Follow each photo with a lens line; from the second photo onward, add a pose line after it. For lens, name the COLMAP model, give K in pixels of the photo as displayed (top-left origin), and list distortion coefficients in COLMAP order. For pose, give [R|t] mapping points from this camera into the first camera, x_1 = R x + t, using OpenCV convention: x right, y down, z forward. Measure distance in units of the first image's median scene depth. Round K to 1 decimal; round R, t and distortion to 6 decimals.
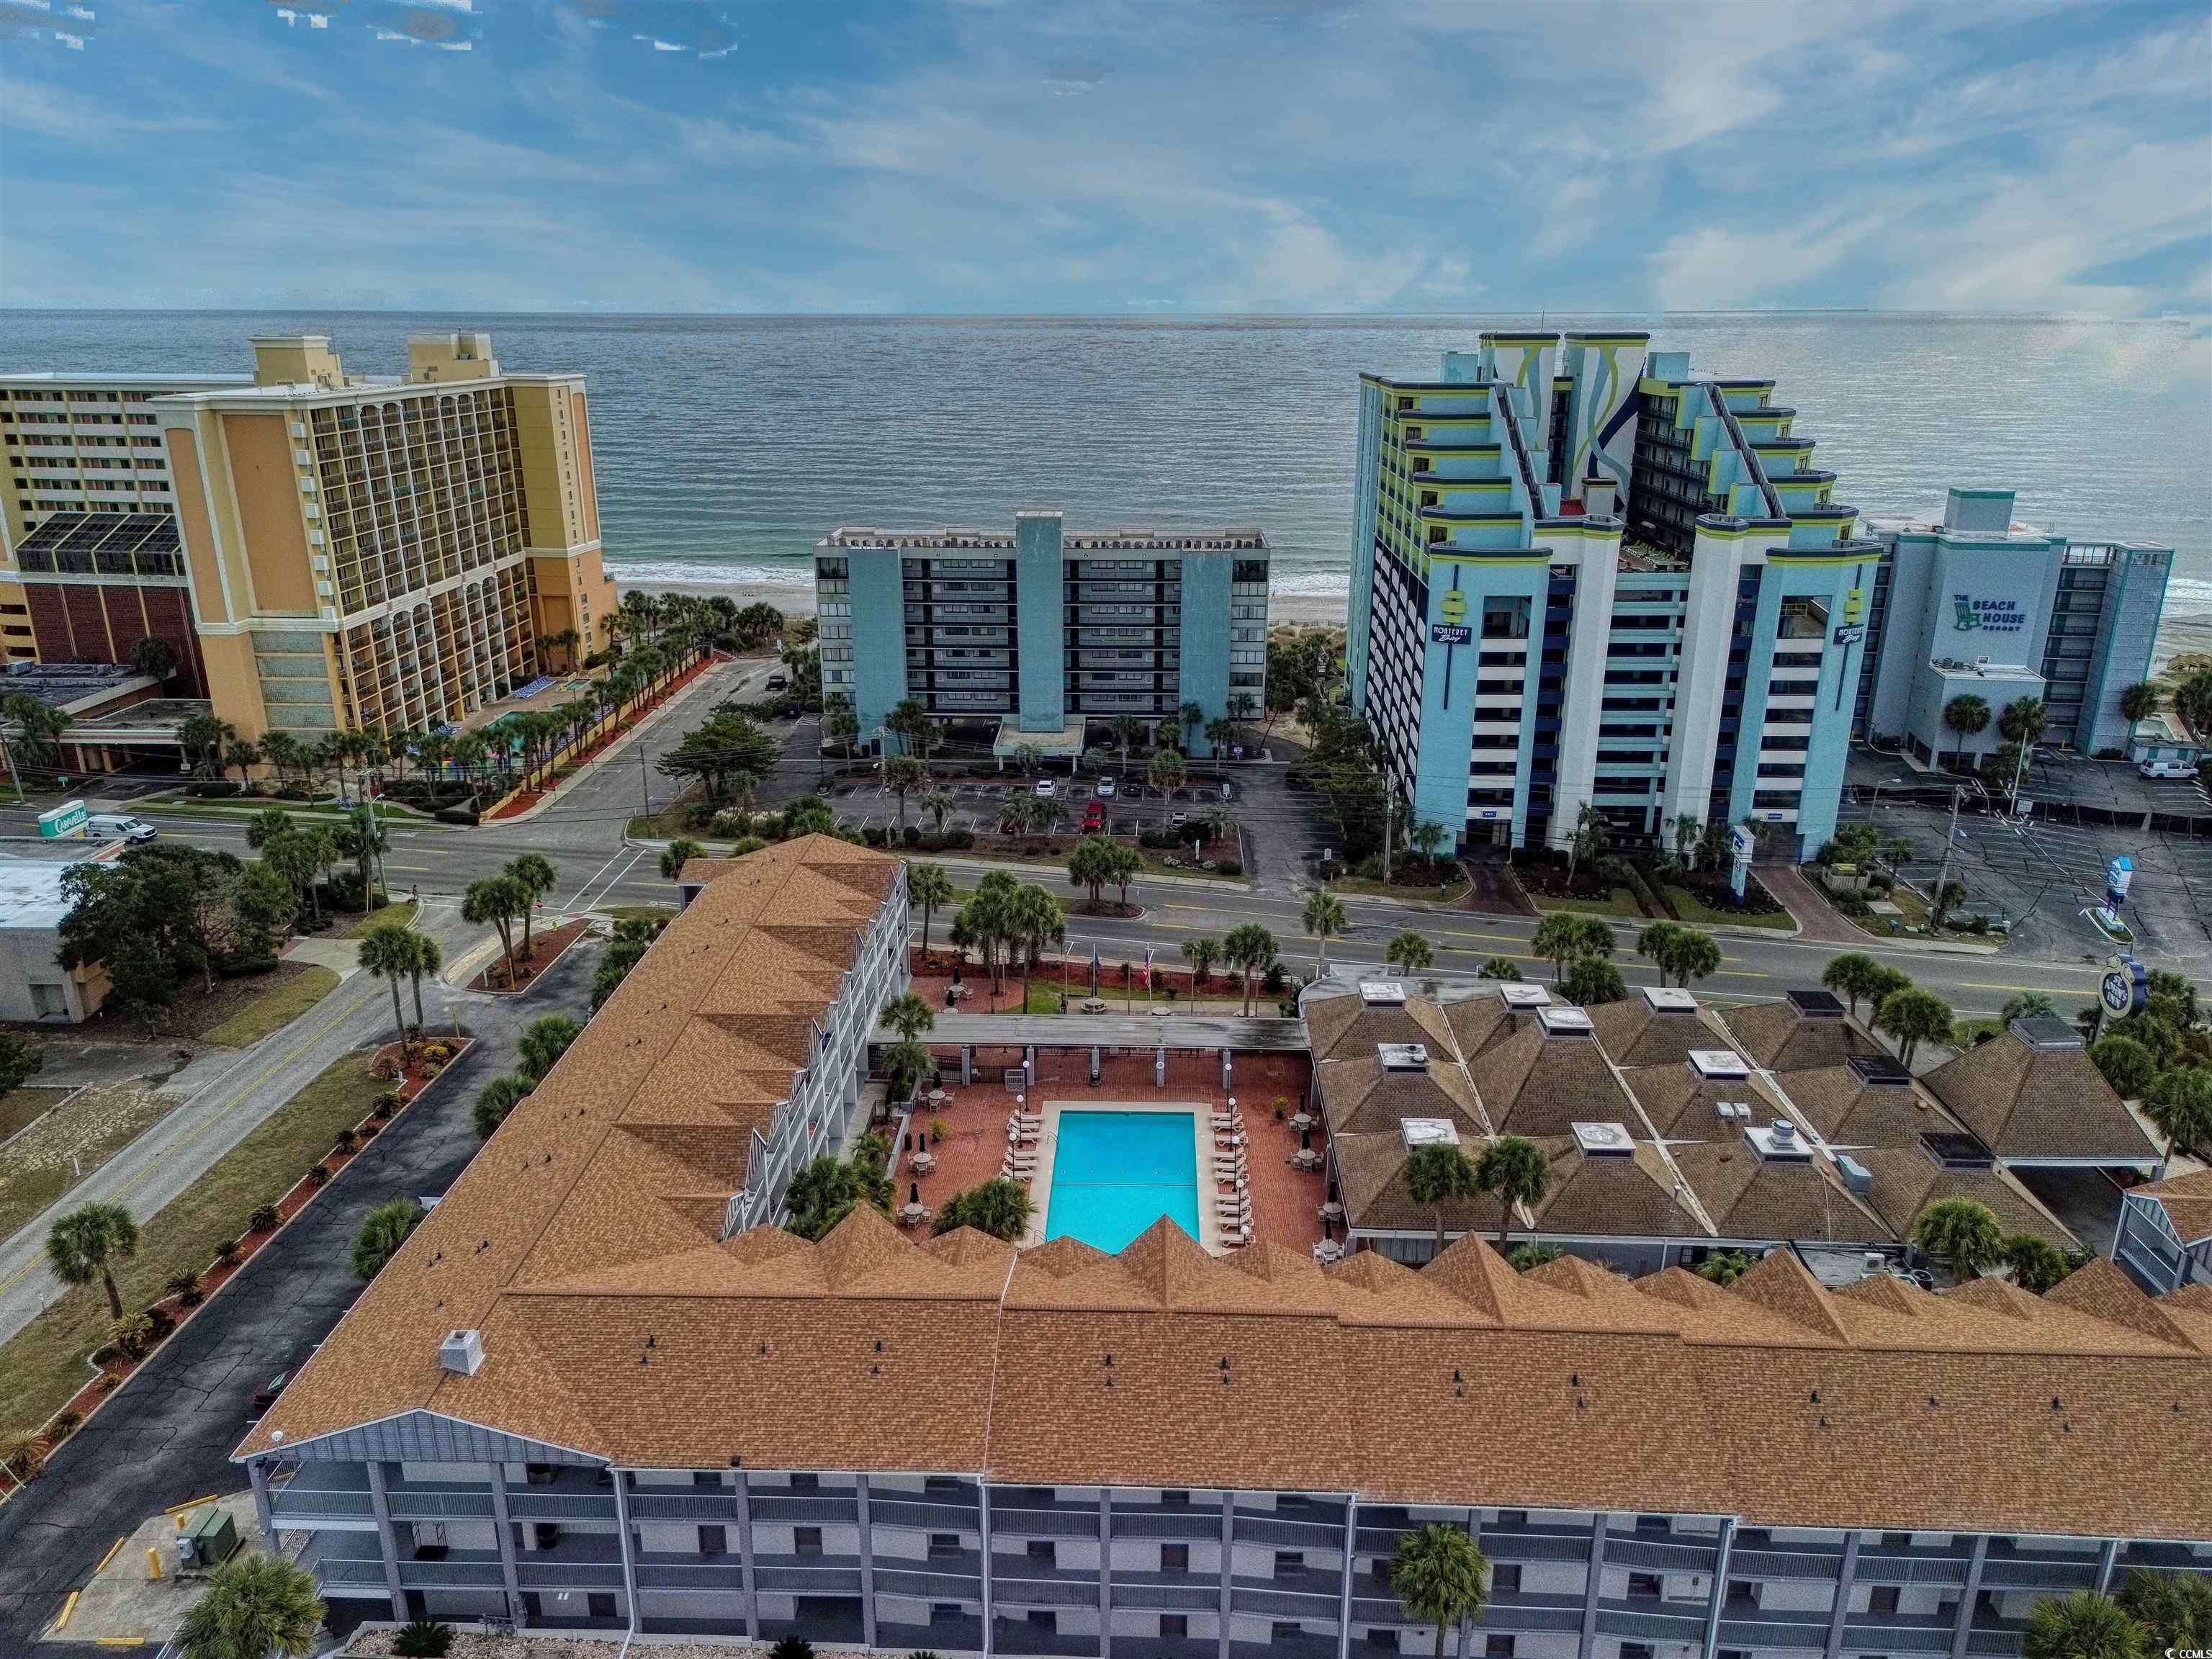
lens RADIAL K [[1565.7, 0, 1103.4], [0, 1565.7, 862.0], [0, 0, 1]] dist [0.077941, -0.069675]
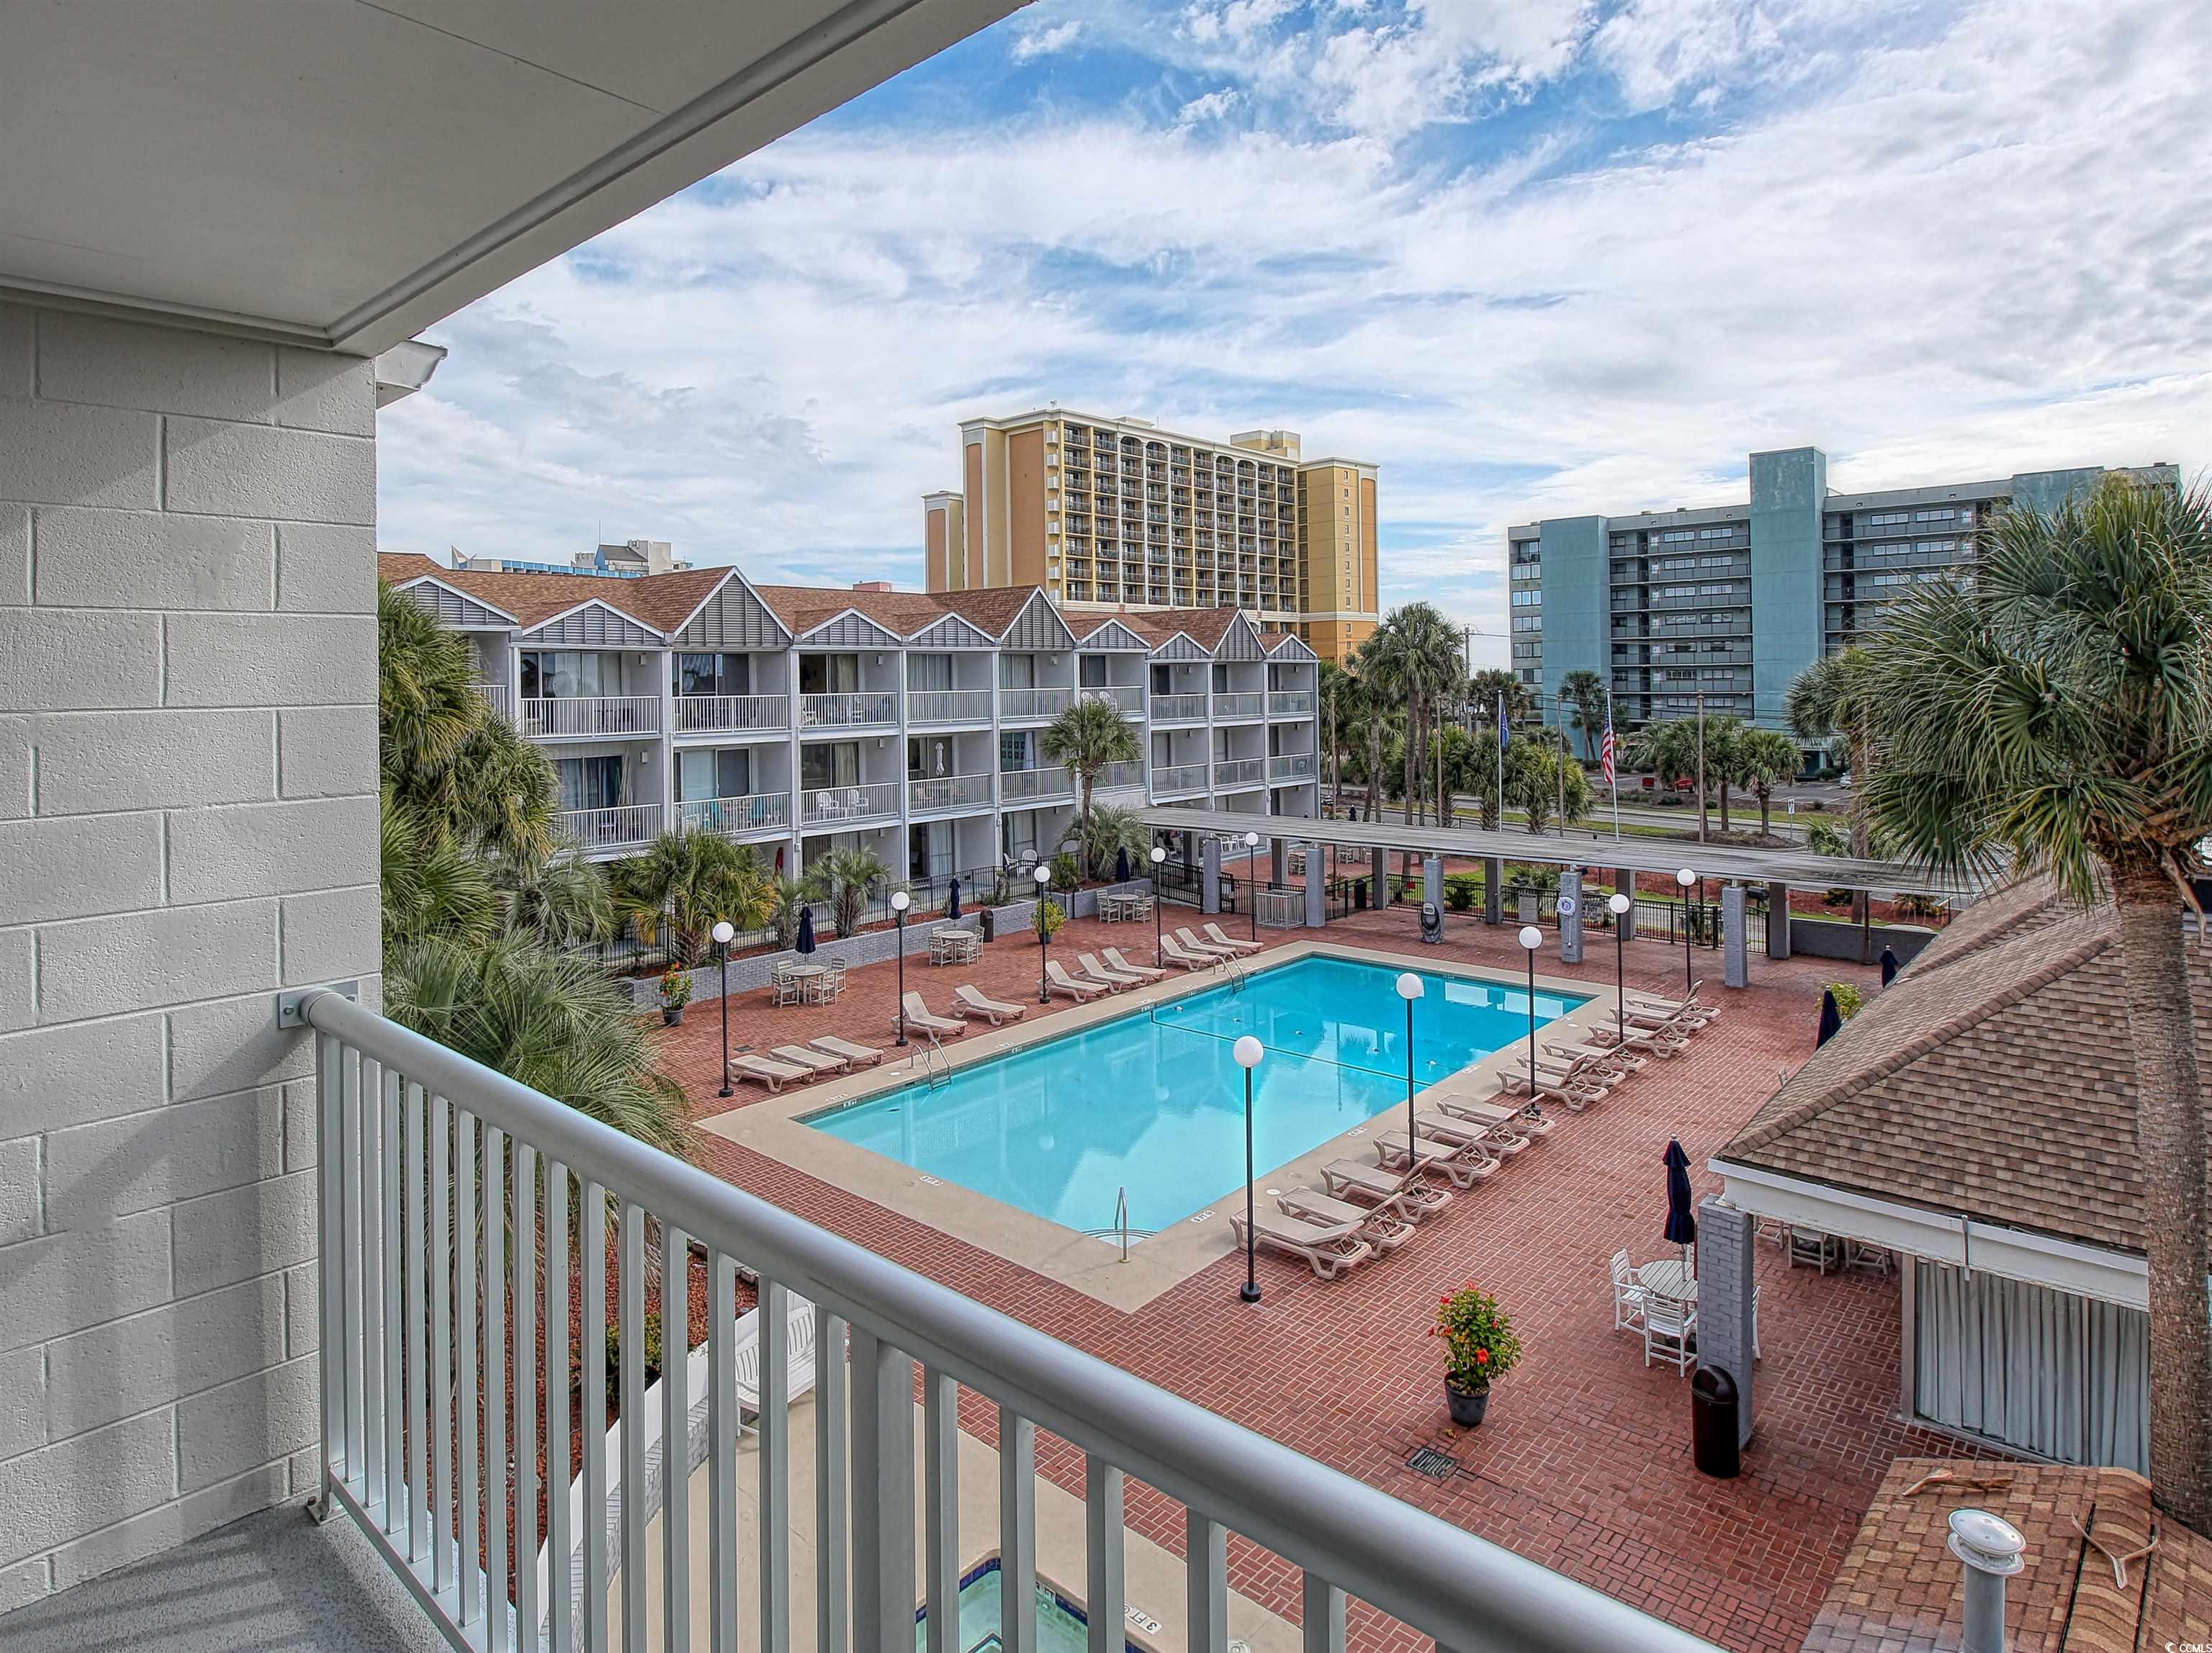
lens RADIAL K [[1252.4, 0, 1093.3], [0, 1252.4, 670.2], [0, 0, 1]] dist [-0.002086, -0.009590]
pose [[0.760931, -0.012719, -0.648709, 0.103672], [-0.204105, 0.944359, -0.257930, 0.115871], [0.615894, 0.328671, 0.715995, 0.408680]]
